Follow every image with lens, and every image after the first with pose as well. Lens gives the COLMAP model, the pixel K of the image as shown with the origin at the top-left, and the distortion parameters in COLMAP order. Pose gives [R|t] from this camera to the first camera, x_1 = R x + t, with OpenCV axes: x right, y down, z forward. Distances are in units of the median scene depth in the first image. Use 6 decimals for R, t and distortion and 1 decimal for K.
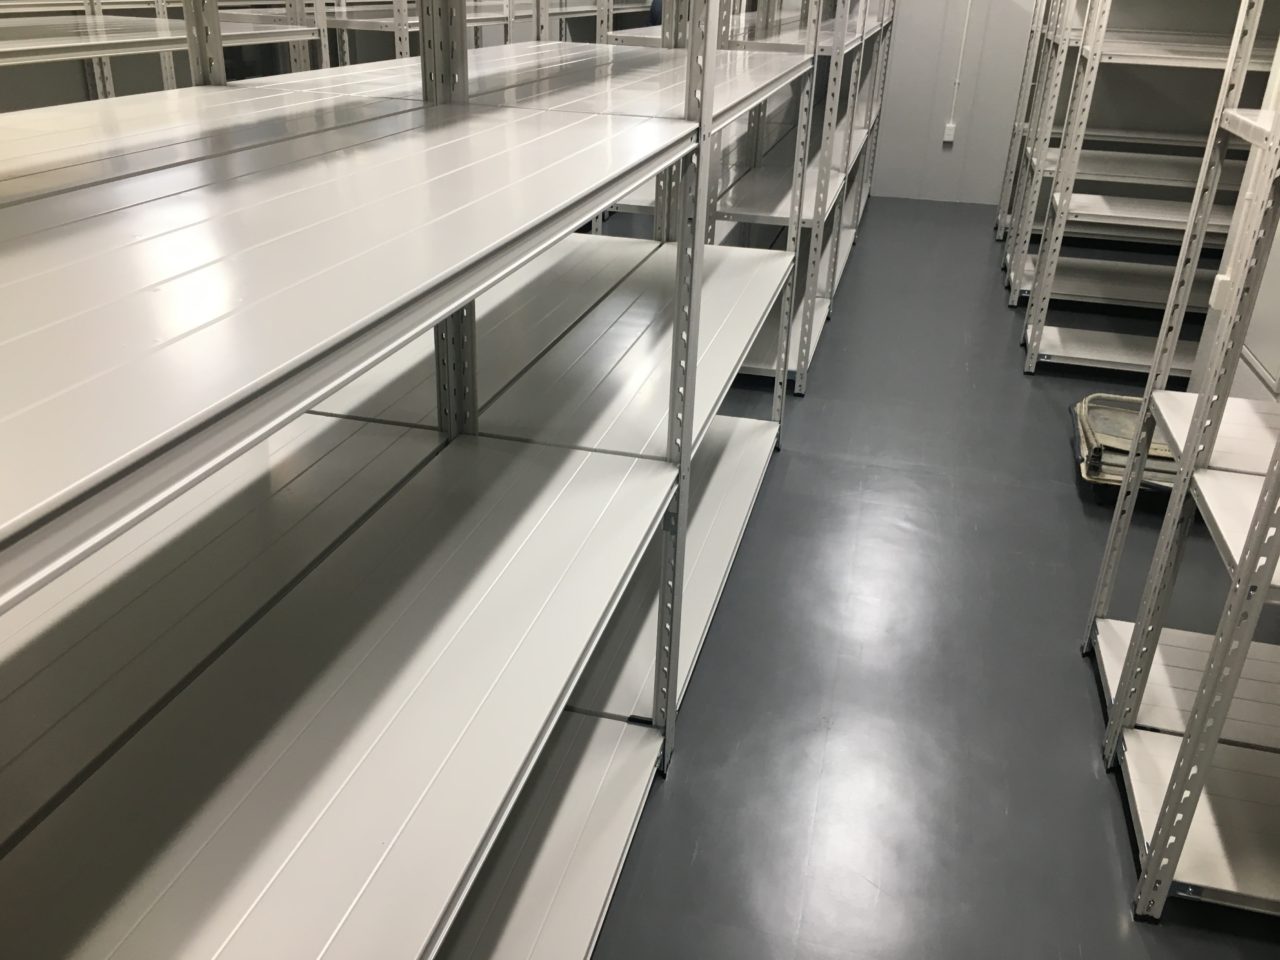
lens RADIAL K [[1094.5, 0, 640.0], [0, 1094.5, 480.0], [0, 0, 1]] dist [0.084686, -0.134217]
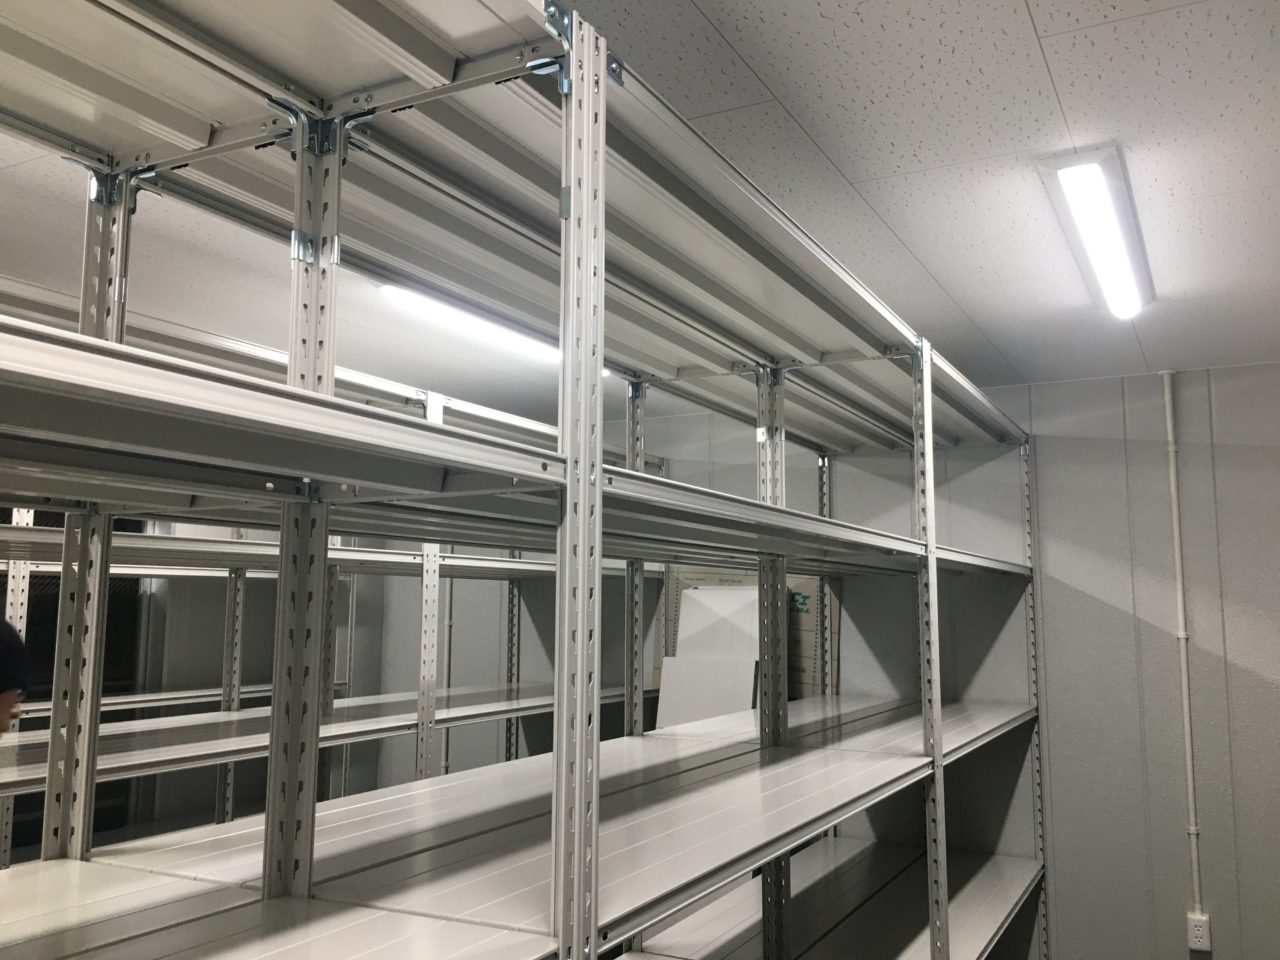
lens RADIAL K [[1089.9, 0, 640.0], [0, 1089.9, 480.0], [0, 0, 1]] dist [0.077233, -0.101956]
pose [[0.971320, -0.059055, -0.230326, 0.025945], [-0.070898, 0.852675, -0.517609, 0.159382], [0.226961, 0.519094, 0.824033, -0.524023]]
